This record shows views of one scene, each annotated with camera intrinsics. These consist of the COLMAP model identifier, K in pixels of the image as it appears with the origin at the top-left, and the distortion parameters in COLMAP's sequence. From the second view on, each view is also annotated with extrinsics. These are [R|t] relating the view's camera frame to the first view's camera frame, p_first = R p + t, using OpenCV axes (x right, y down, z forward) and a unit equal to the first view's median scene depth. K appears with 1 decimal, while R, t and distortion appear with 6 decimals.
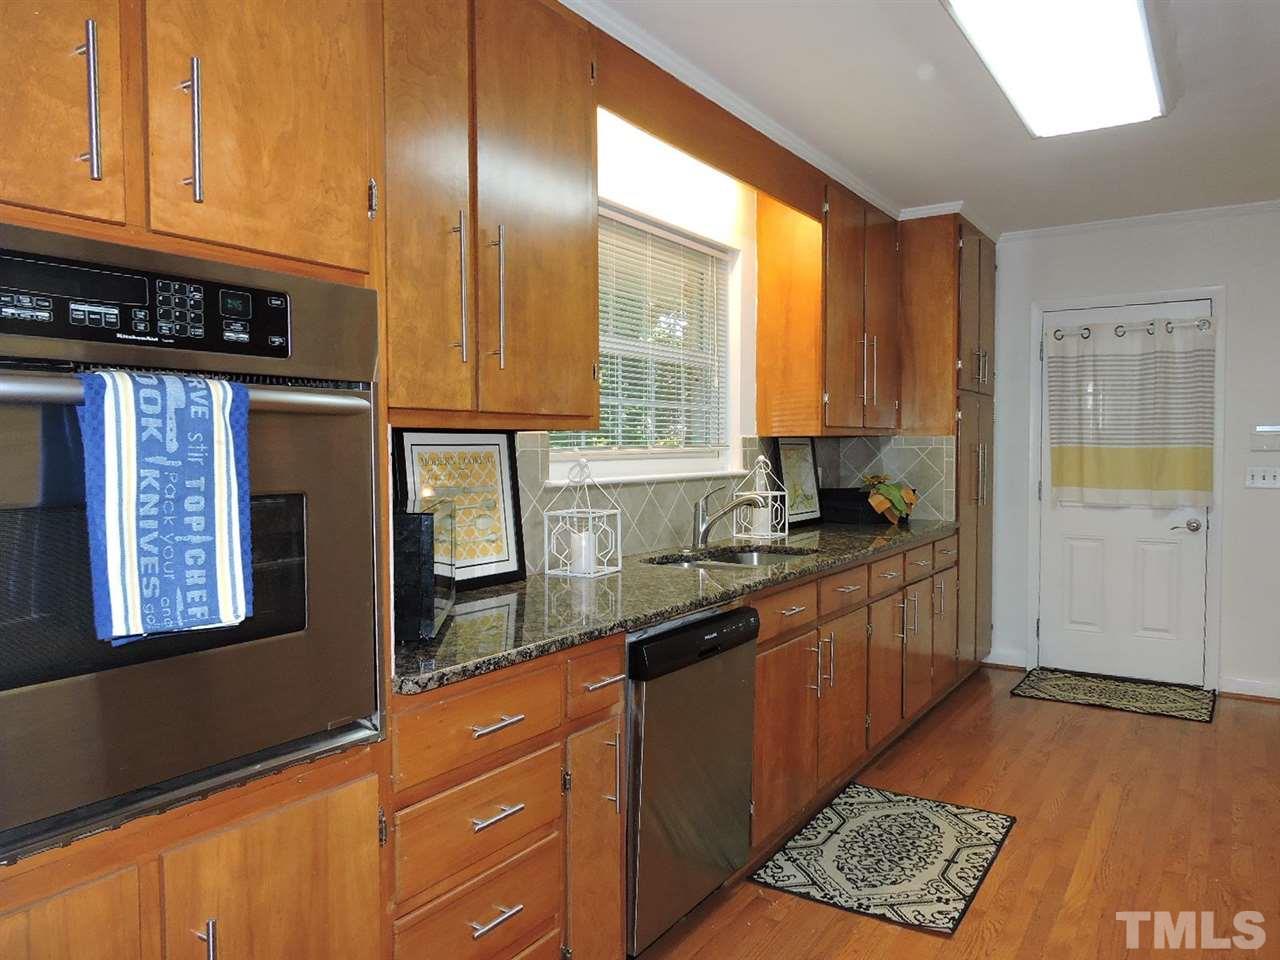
lens RADIAL K [[932.2, 0, 630.7], [0, 932.2, 477.4], [0, 0, 1]] dist [-0.013321, 0.007060]
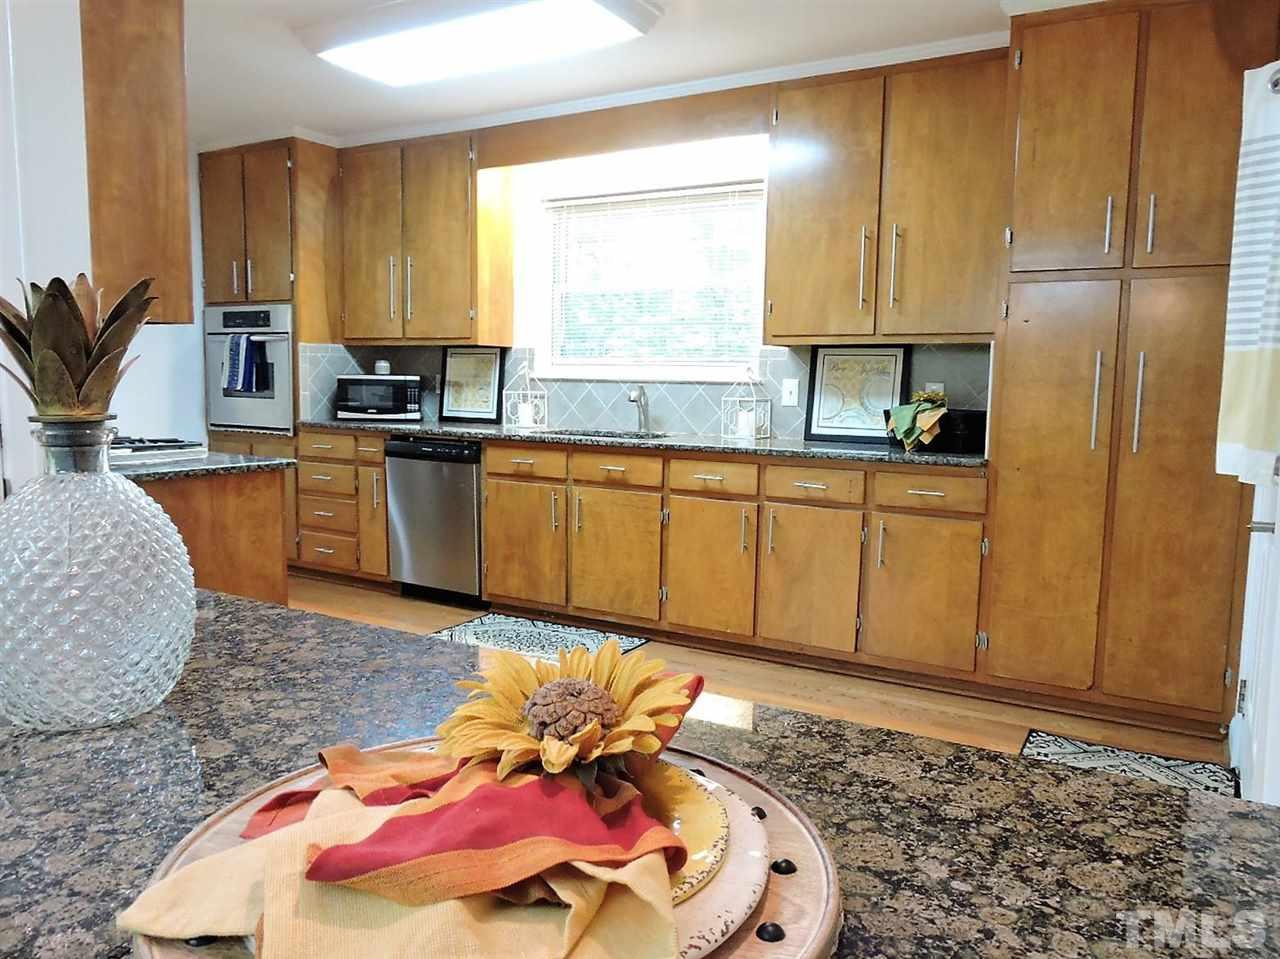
lens RADIAL K [[932.2, 0, 649.1], [0, 932.2, 485.9], [0, 0, 1]] dist [-0.013321, 0.007060]
pose [[0.045992, 0.121837, -0.991484, 1.785027], [-0.053747, 0.991398, 0.119333, -0.010223], [0.997495, 0.047801, 0.052145, 1.189865]]
